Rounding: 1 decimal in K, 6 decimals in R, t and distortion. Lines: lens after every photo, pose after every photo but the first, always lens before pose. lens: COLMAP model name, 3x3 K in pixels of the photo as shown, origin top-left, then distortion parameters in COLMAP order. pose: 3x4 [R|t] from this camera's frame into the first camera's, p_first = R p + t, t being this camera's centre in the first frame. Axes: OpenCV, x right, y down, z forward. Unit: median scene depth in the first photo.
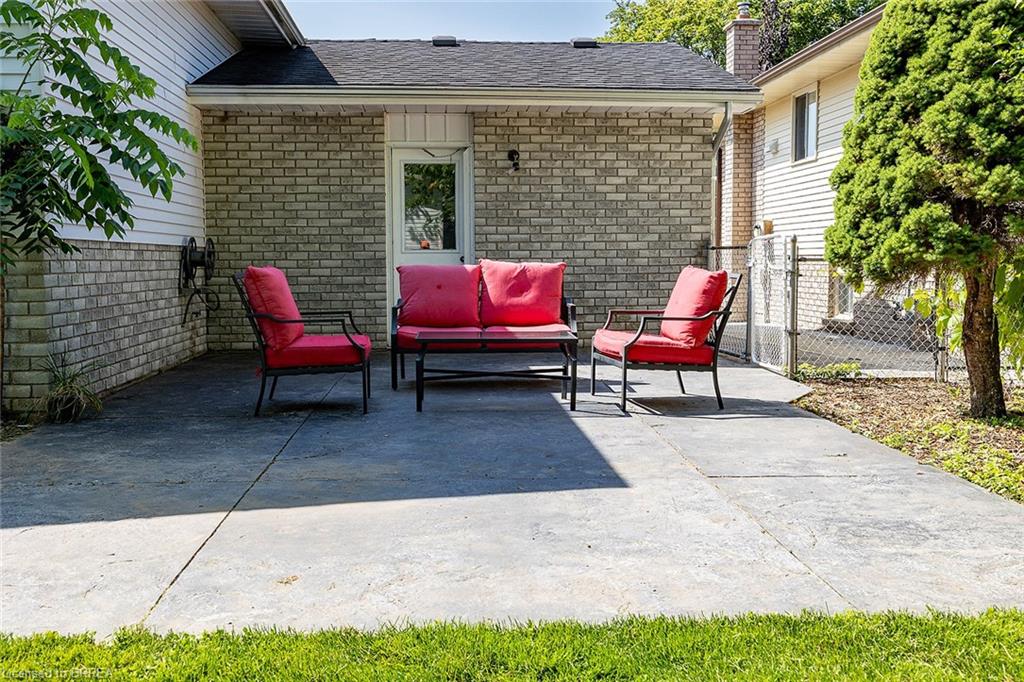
lens RADIAL K [[1015.5, 0, 514.6], [0, 1015.5, 340.7], [0, 0, 1]] dist [0.009099, 0.000000]
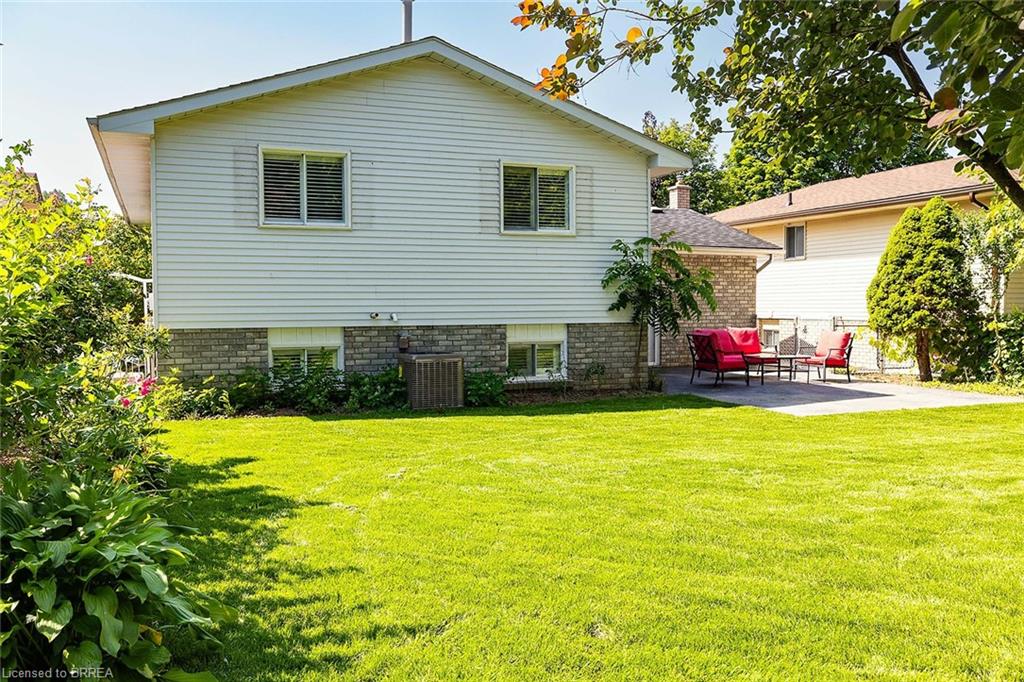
lens RADIAL K [[902.4, 0, 510.2], [0, 902.4, 341.1], [0, 0, 1]] dist [0.012836, 0.000394]
pose [[0.959366, -0.013182, 0.281857, -1.479382], [0.025036, 0.998945, -0.038498, 0.031221], [-0.281052, 0.043990, 0.958684, -1.201054]]
